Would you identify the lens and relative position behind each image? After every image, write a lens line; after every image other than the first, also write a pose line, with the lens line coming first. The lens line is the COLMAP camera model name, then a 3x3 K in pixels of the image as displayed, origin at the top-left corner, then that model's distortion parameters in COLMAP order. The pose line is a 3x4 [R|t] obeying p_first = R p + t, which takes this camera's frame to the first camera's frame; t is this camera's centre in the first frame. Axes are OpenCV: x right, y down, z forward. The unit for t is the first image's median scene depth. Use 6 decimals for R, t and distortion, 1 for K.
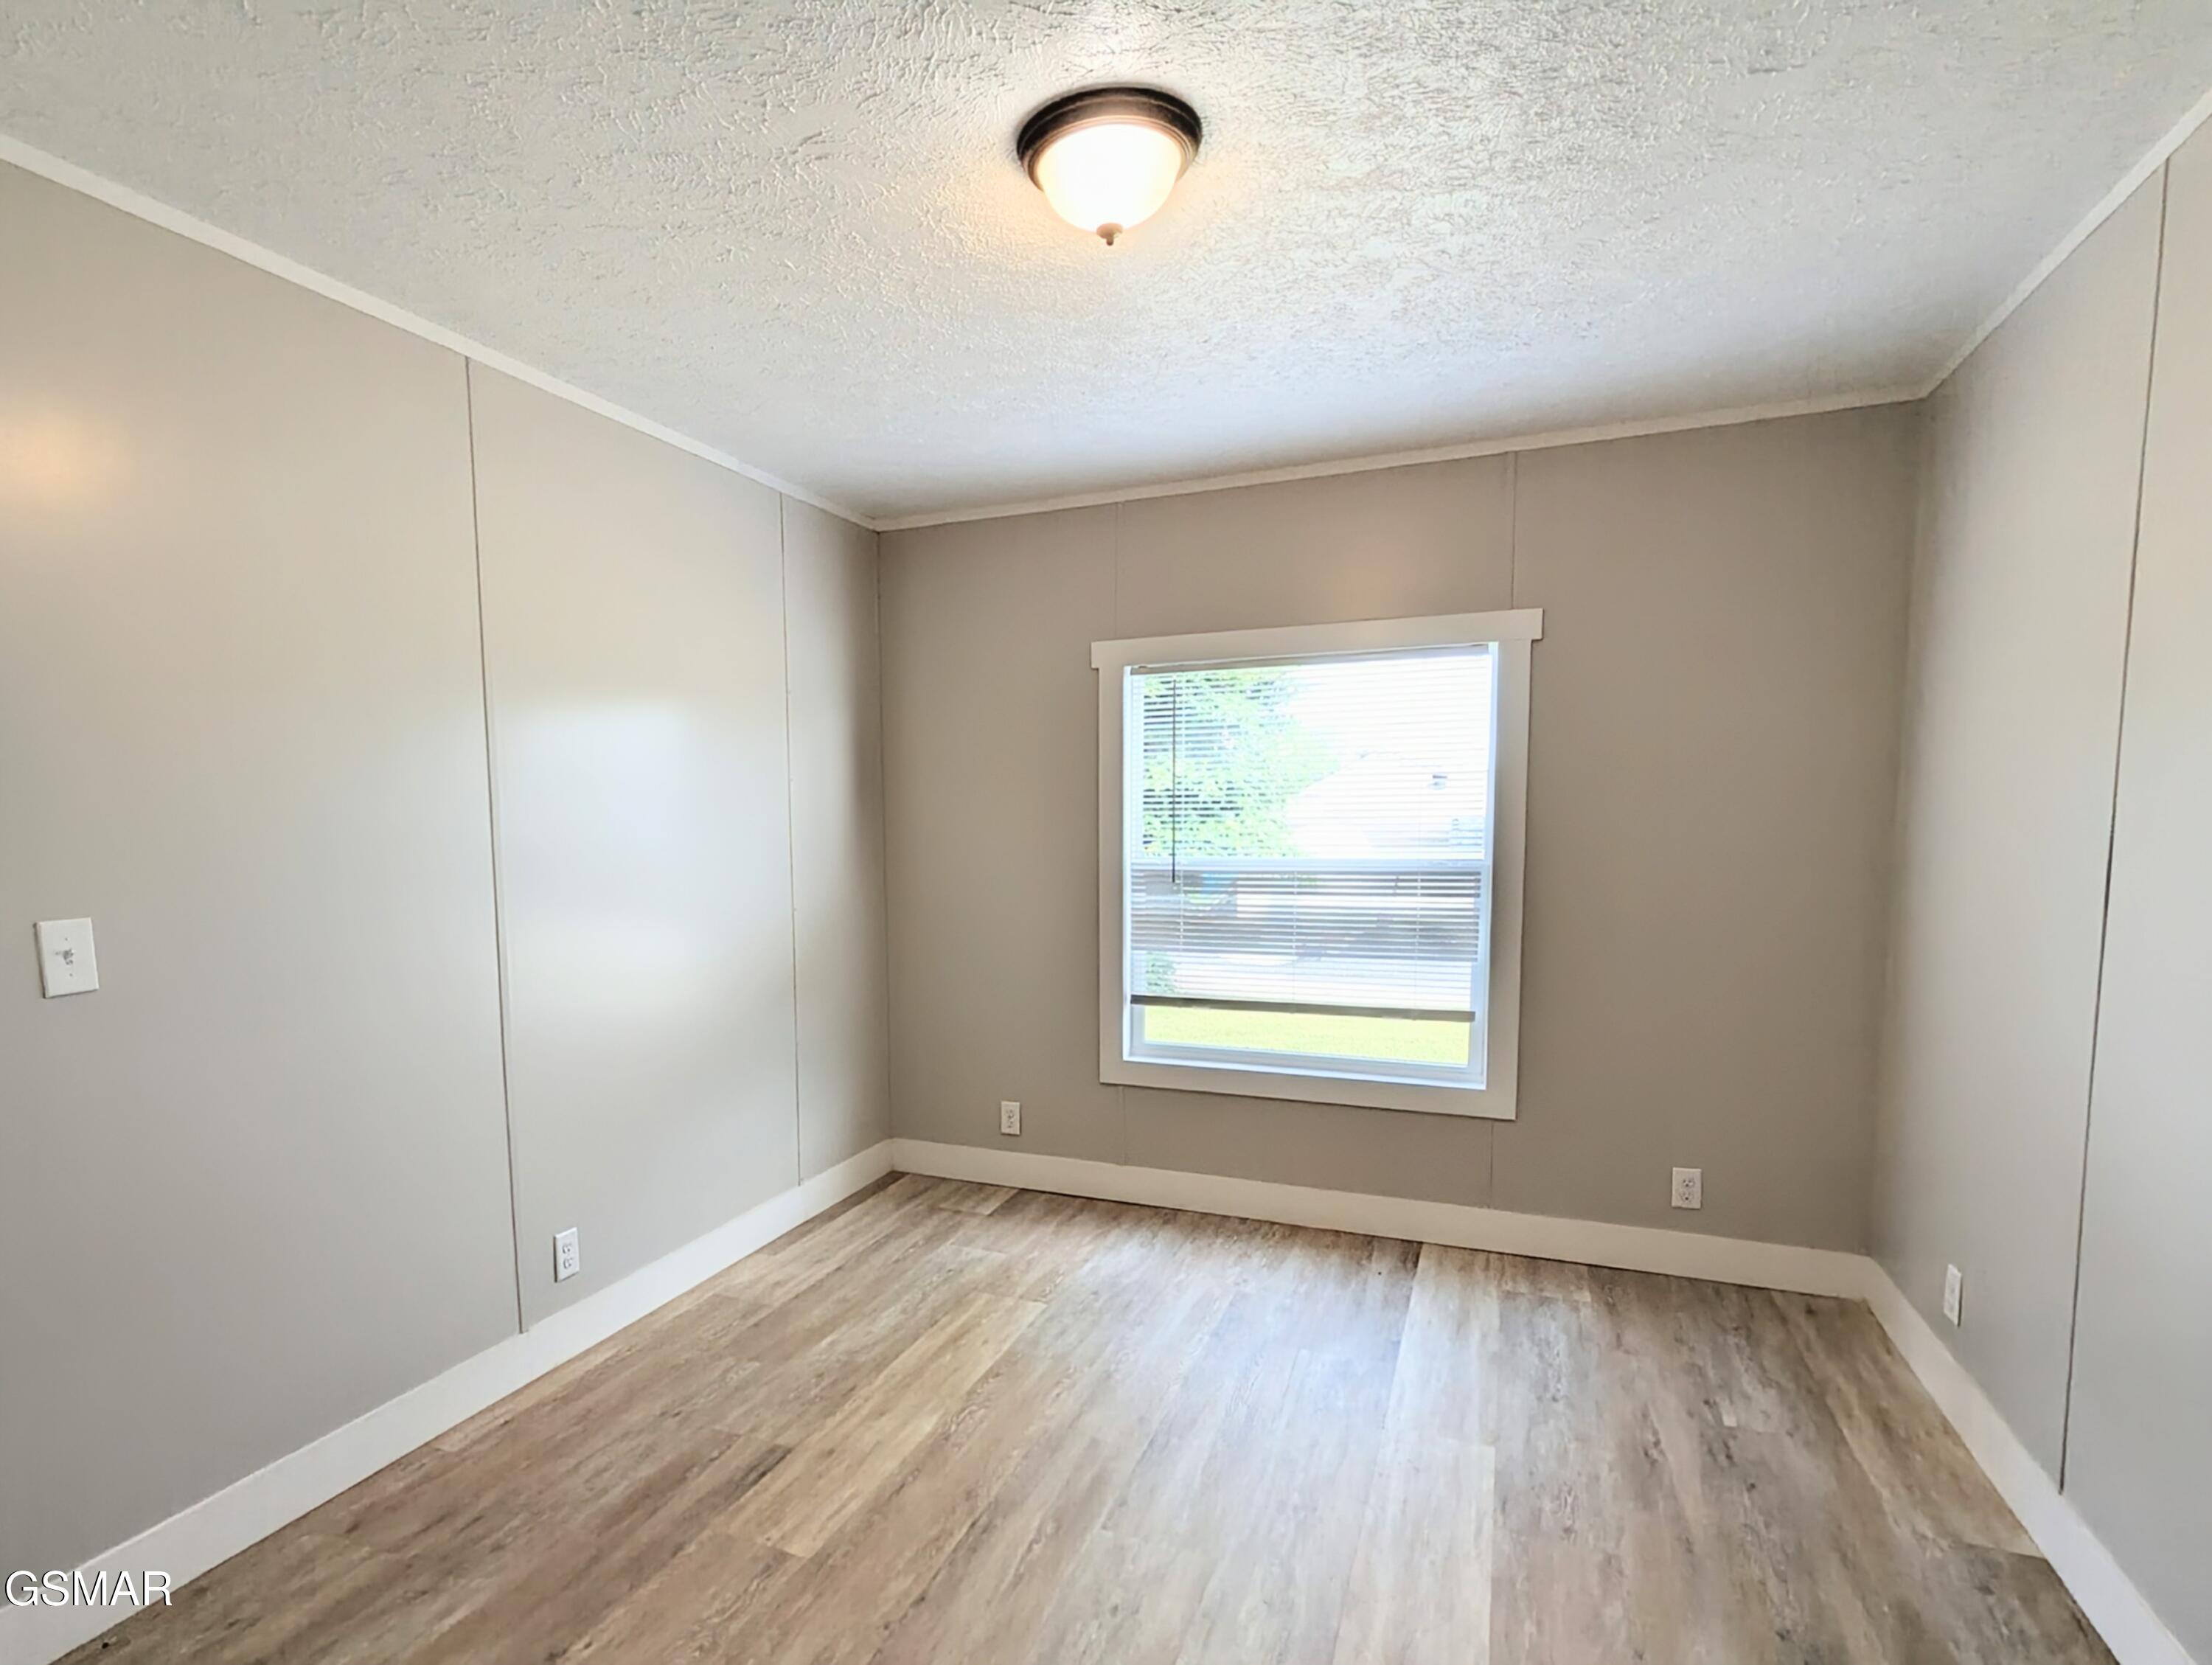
lens RADIAL K [[1038.7, 0, 1102.7], [0, 1038.7, 825.0], [0, 0, 1]] dist [0.003001, 0.000299]
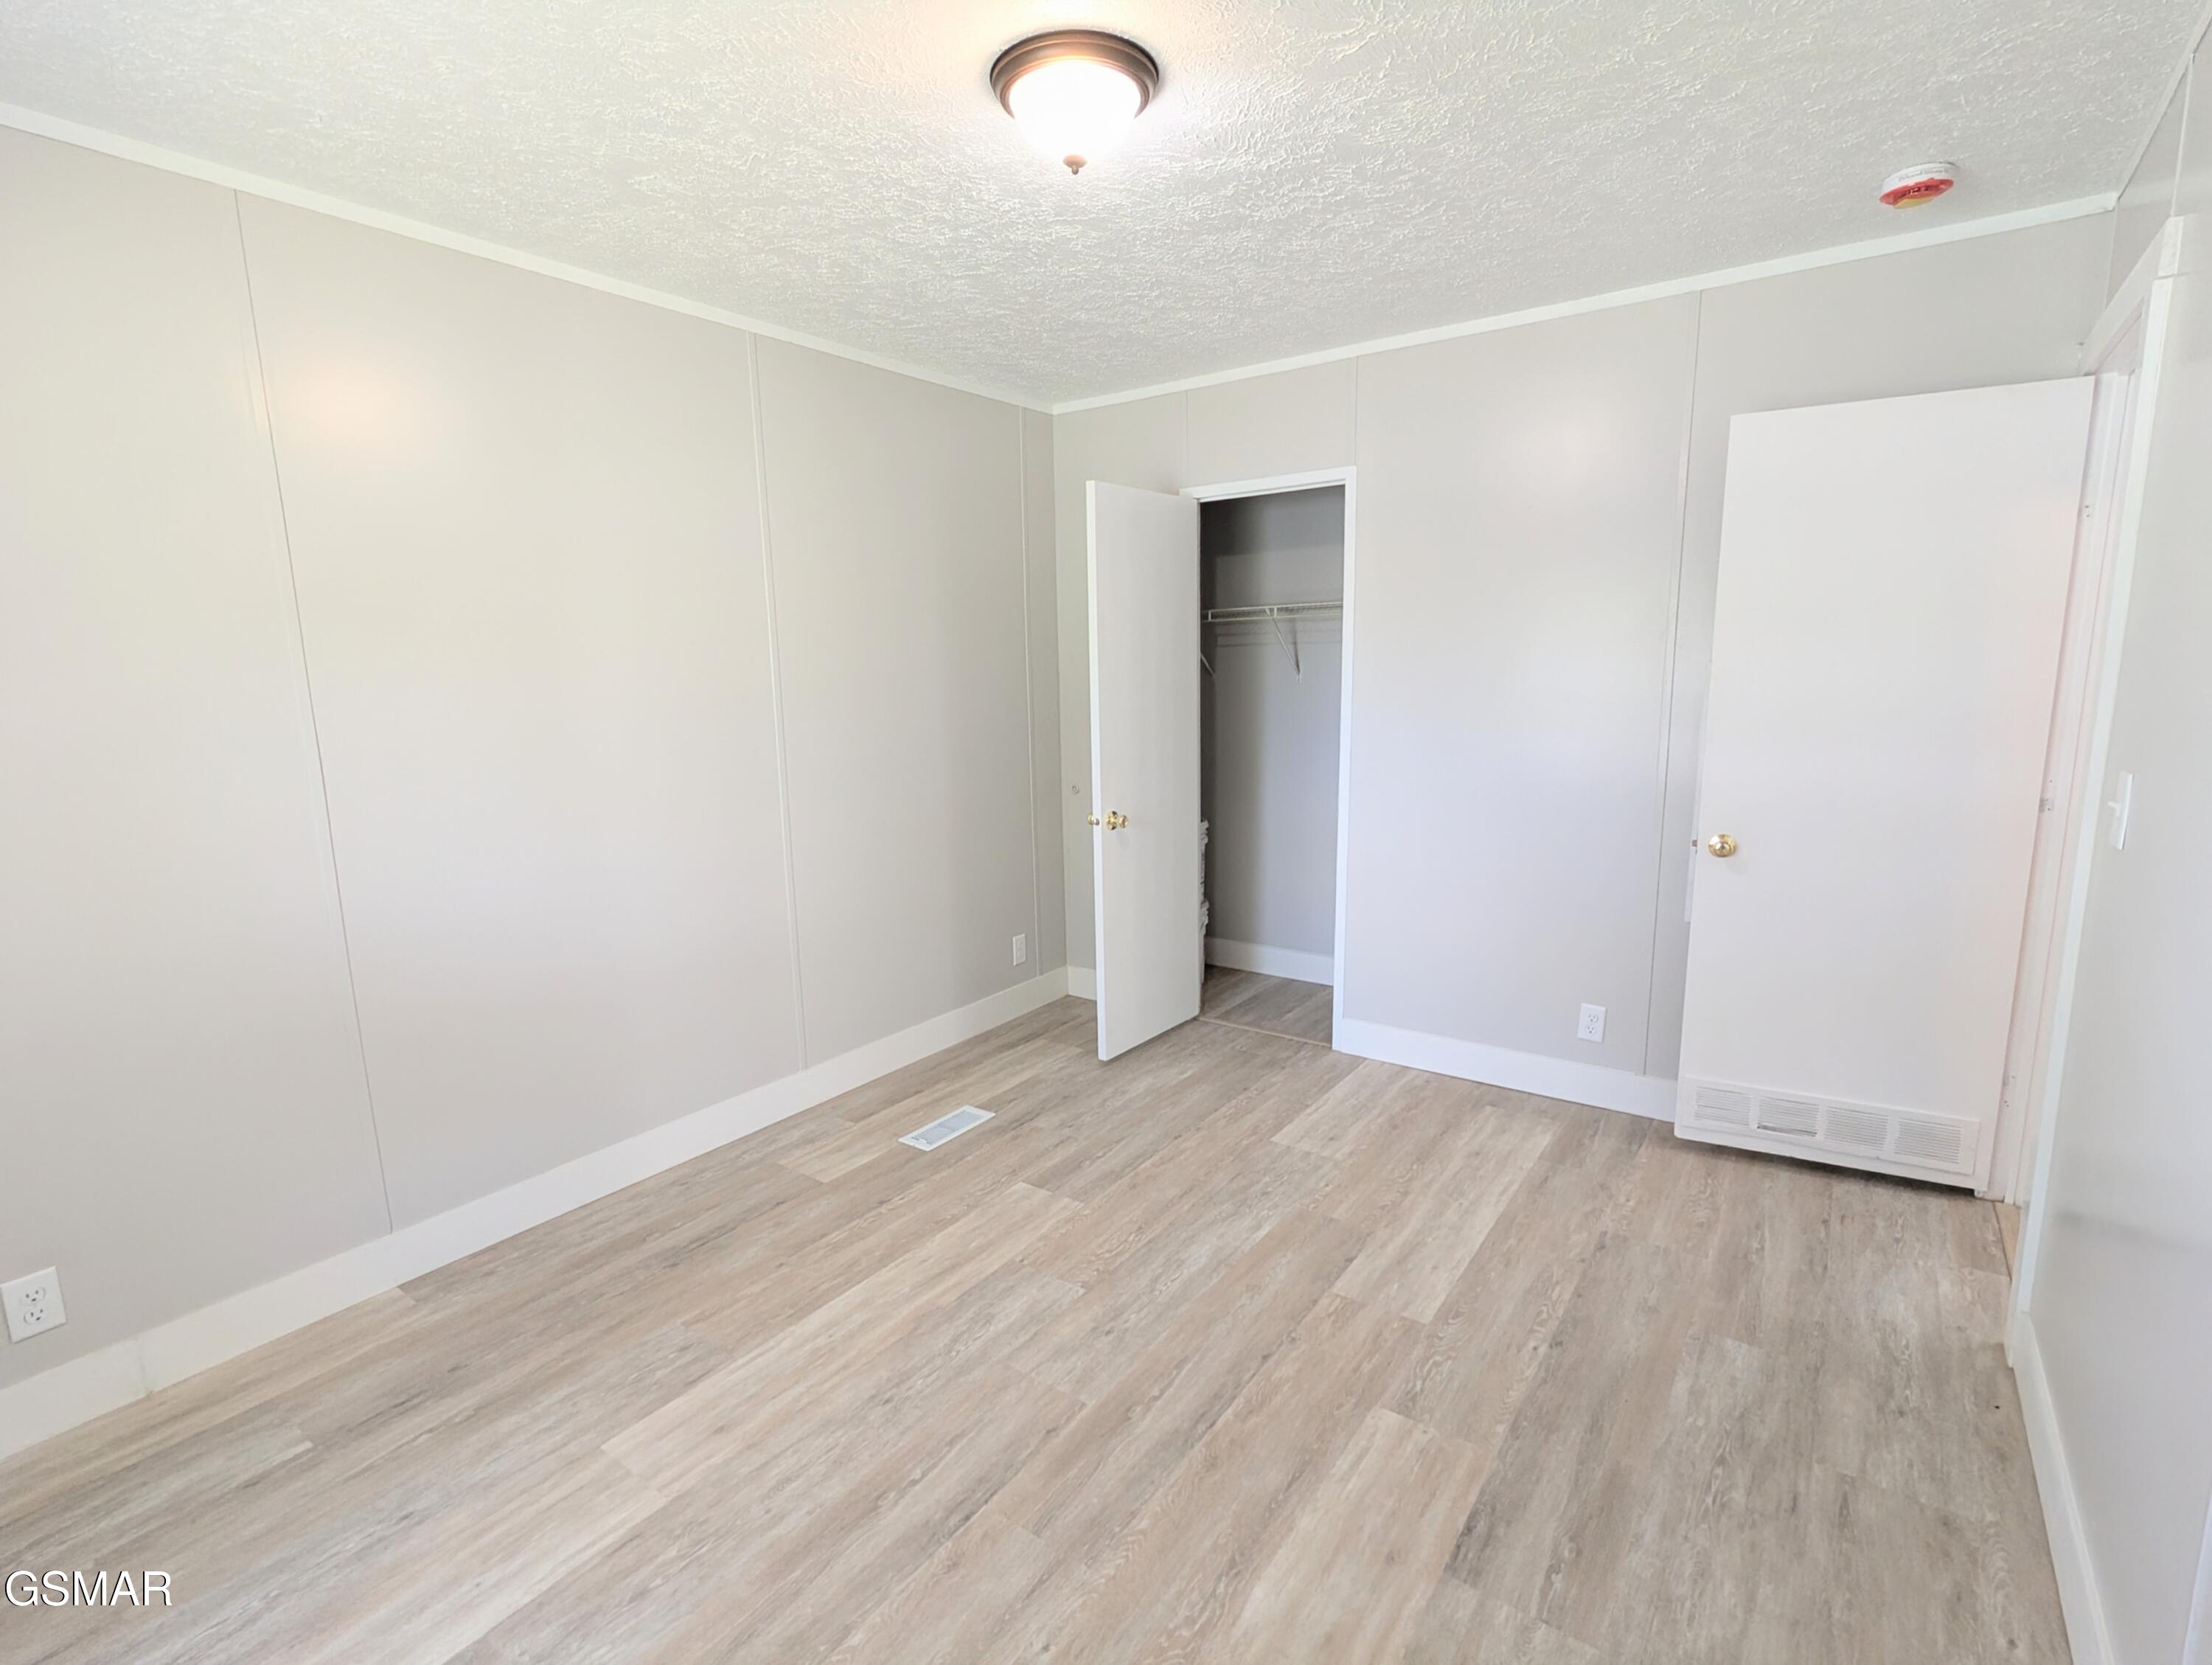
lens RADIAL K [[1038.7, 0, 1104.2], [0, 1038.7, 834.2], [0, 0, 1]] dist [0.003001, 0.000299]
pose [[-0.948727, -0.017444, 0.315614, -0.324193], [0.039049, 0.984360, 0.171784, -0.034621], [-0.313674, 0.175301, -0.933208, 1.836905]]
